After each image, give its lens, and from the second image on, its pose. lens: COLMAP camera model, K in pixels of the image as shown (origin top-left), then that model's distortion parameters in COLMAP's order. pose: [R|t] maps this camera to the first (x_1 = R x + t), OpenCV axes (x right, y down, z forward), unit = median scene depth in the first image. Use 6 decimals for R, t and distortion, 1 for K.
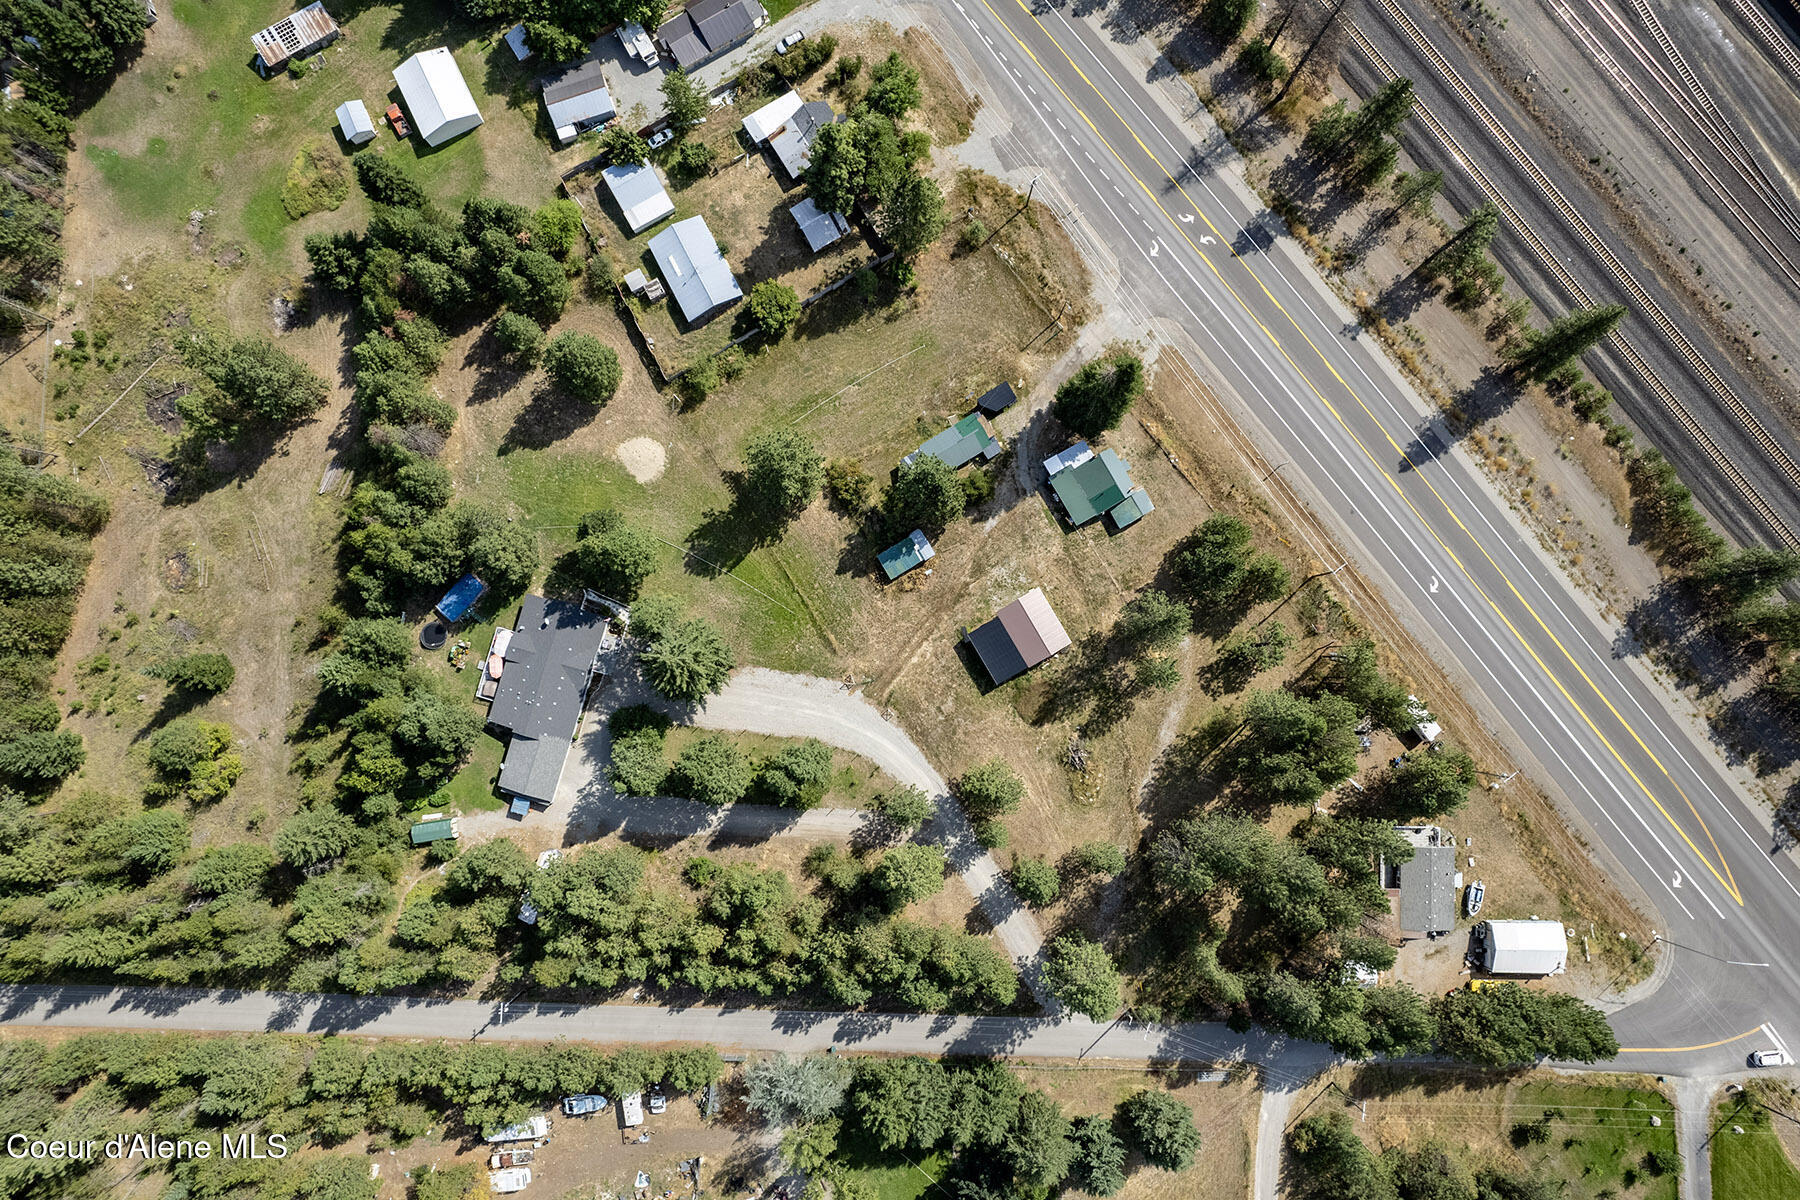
lens RADIAL K [[1155.9, 0, 900.0], [0, 1155.9, 600.0], [0, 0, 1]] dist [-0.076160, 0.073785]
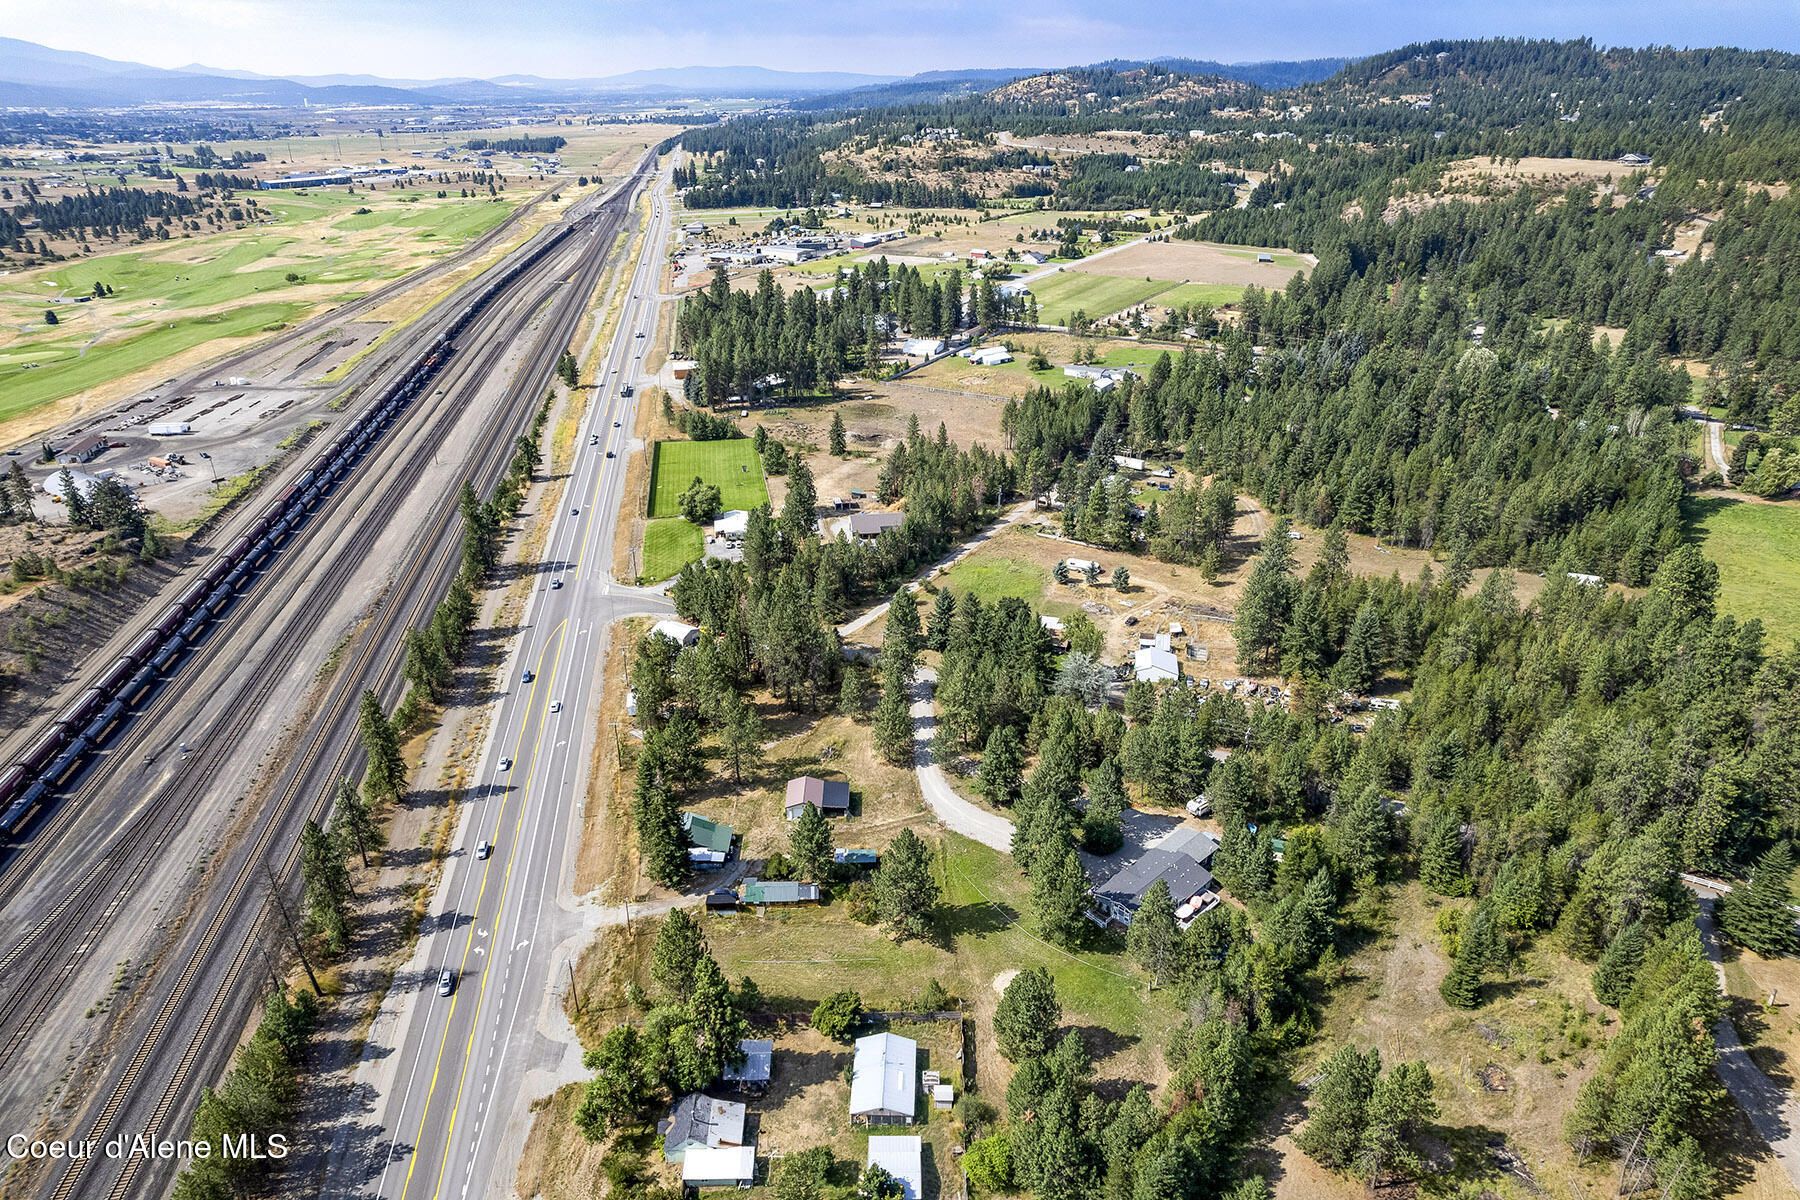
lens RADIAL K [[1155.9, 0, 900.0], [0, 1155.9, 600.0], [0, 0, 1]] dist [-0.076160, 0.073785]
pose [[-0.868525, -0.210662, 0.448648, -0.540841], [0.494412, -0.304435, 0.814172, -0.949709], [-0.034931, 0.928946, 0.368564, 0.265318]]
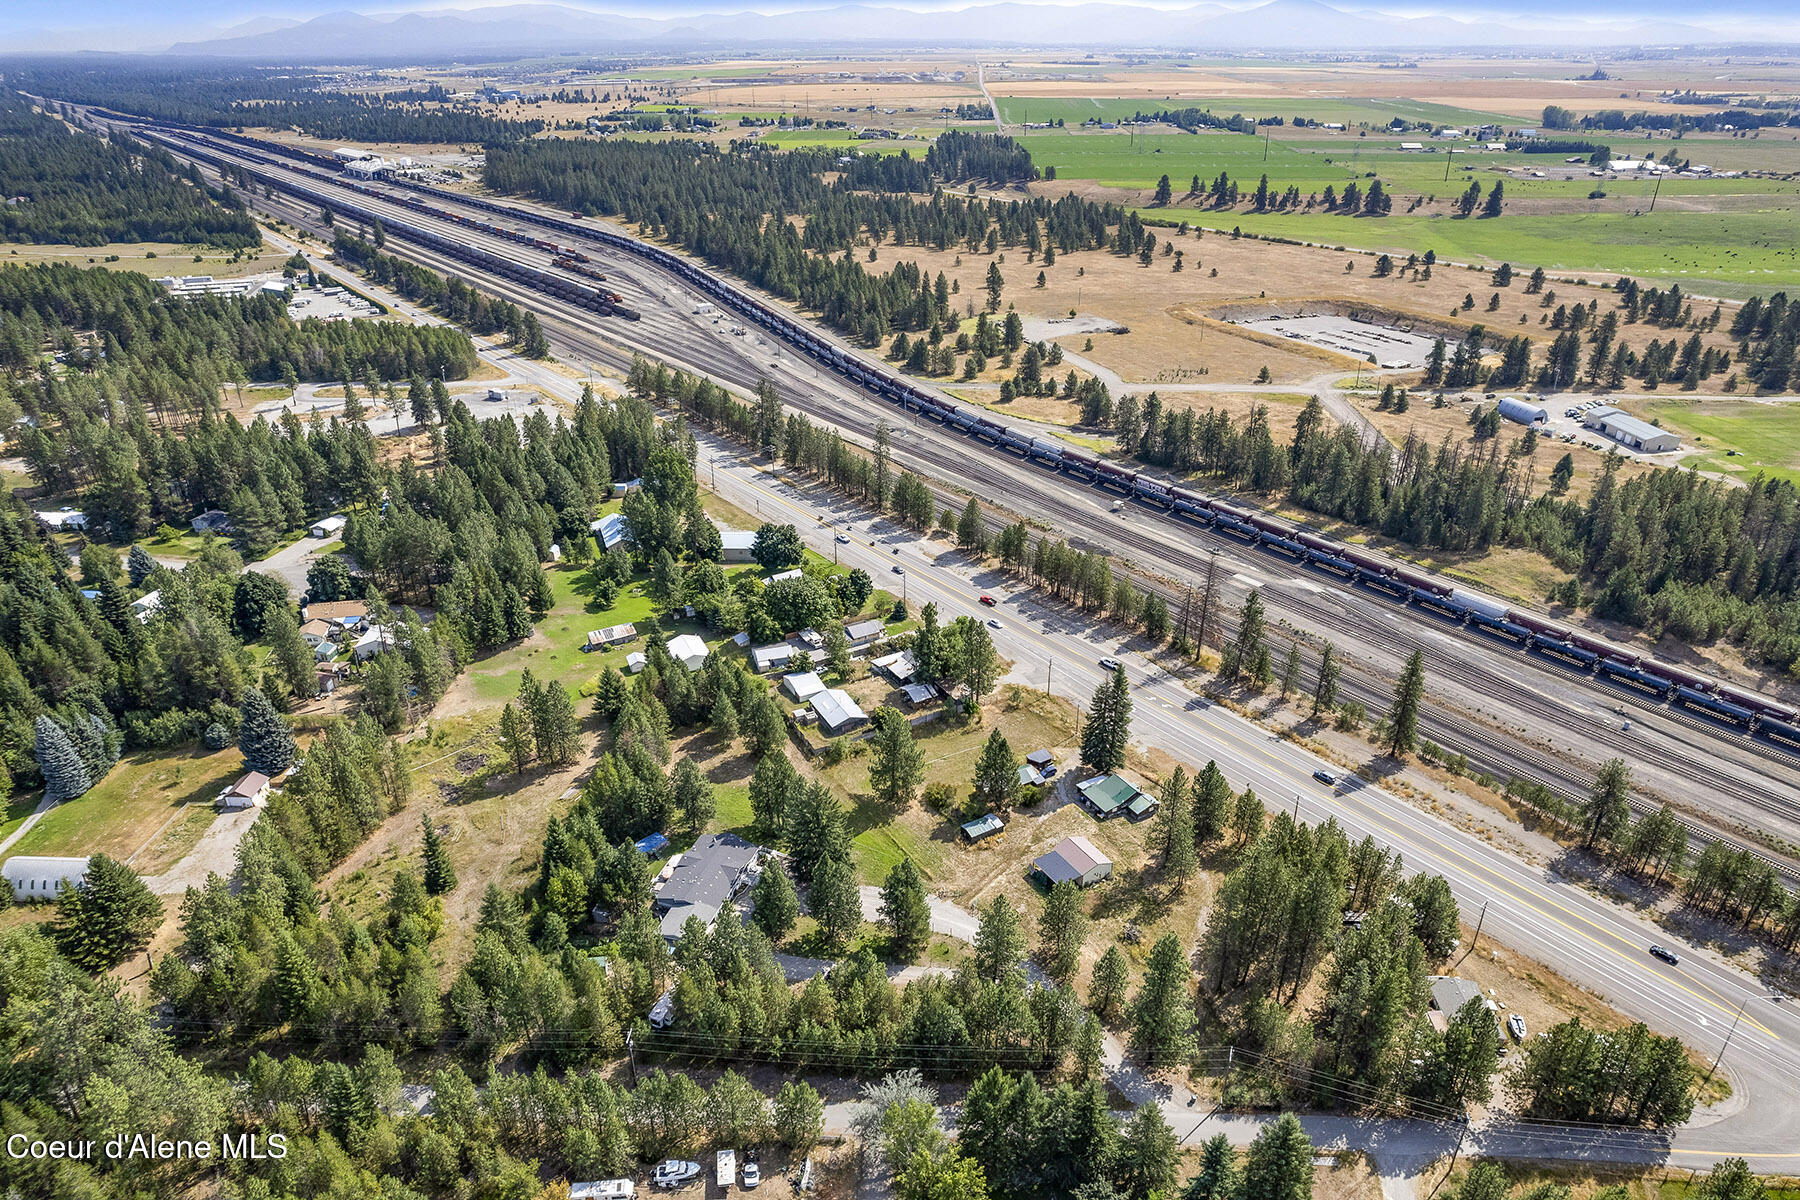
lens RADIAL K [[1155.9, 0, 900.0], [0, 1155.9, 600.0], [0, 0, 1]] dist [-0.076160, 0.073785]
pose [[0.999764, -0.004618, -0.021226, -0.060746], [-0.016061, 0.500779, -0.865426, 0.989405], [0.014626, 0.865563, 0.500587, 0.090294]]
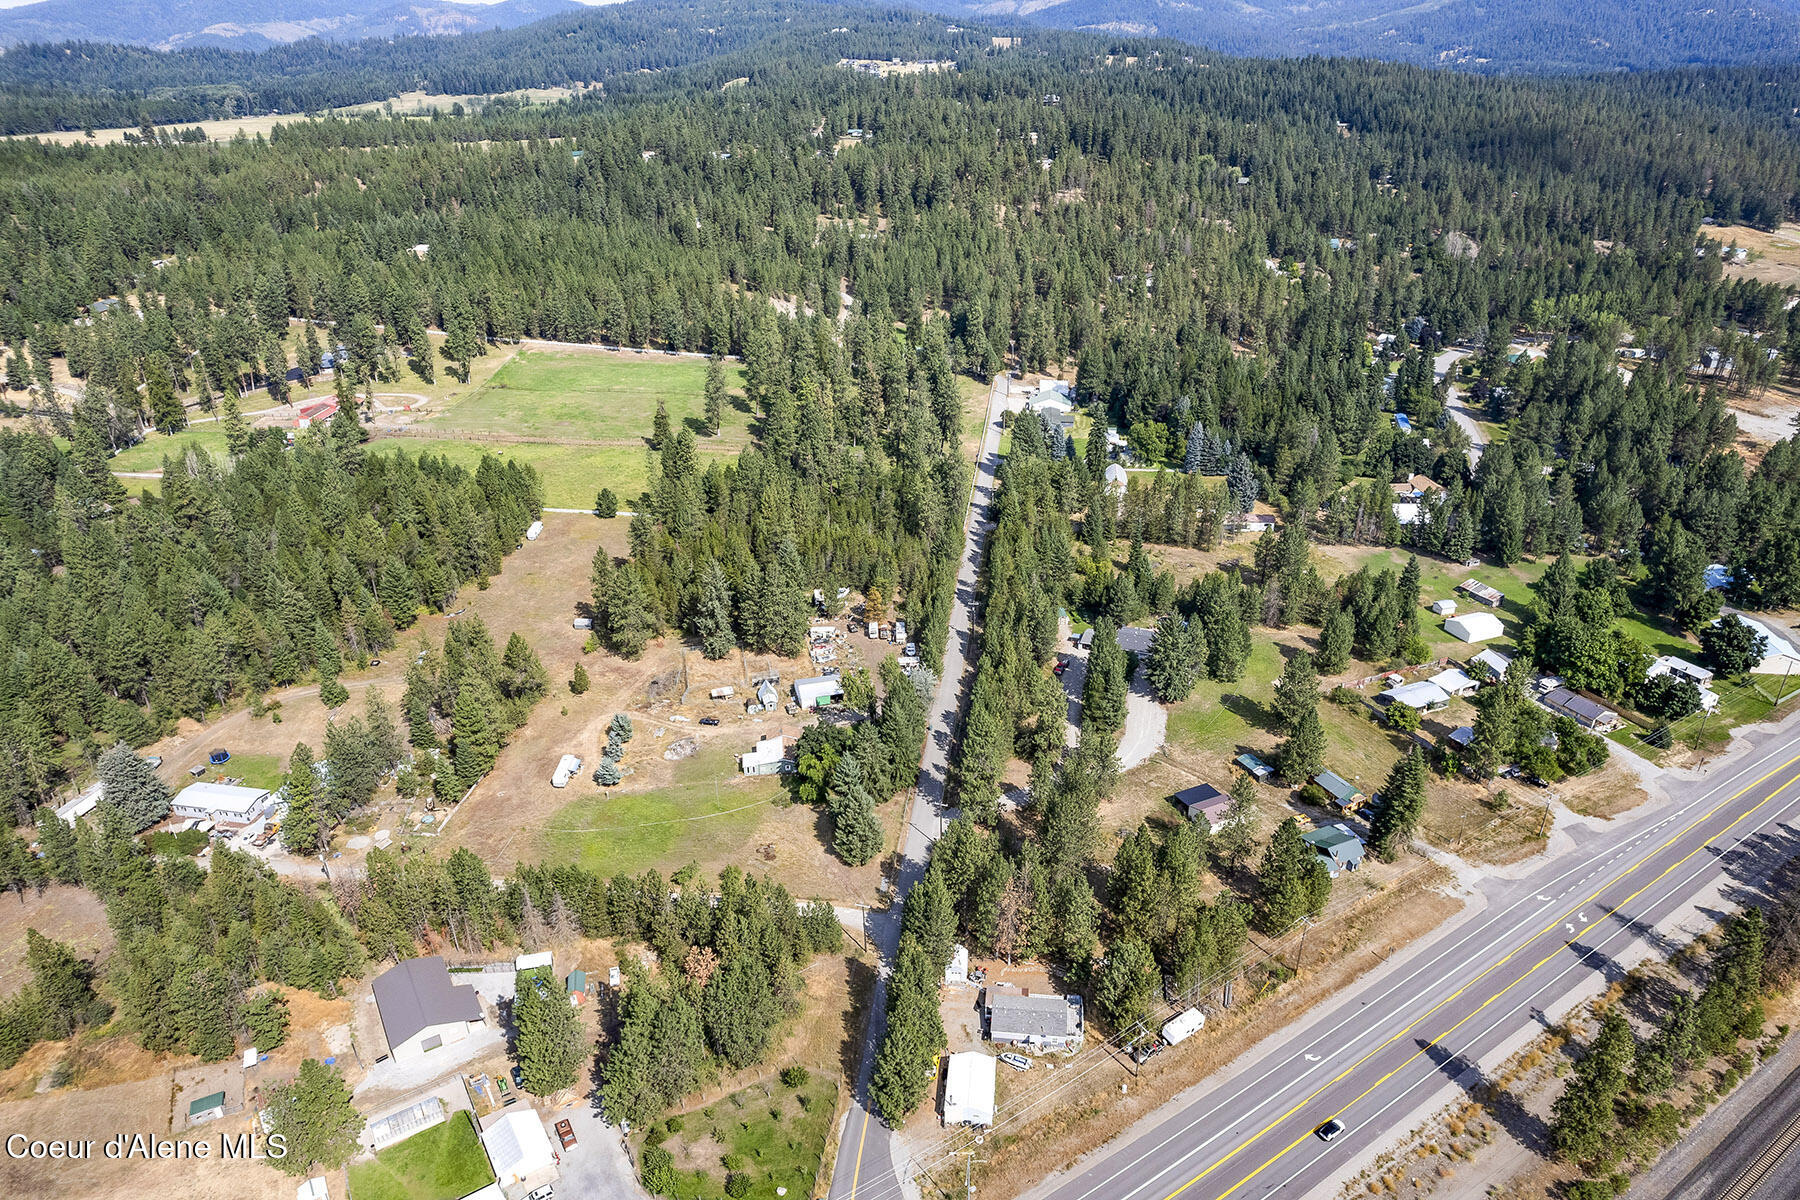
lens RADIAL K [[1155.9, 0, 900.0], [0, 1155.9, 600.0], [0, 0, 1]] dist [-0.076160, 0.073785]
pose [[-0.099224, 0.423358, -0.900513, 1.272714], [-0.992059, 0.028203, 0.122570, 0.223588], [0.077288, 0.905523, 0.417198, 0.154578]]
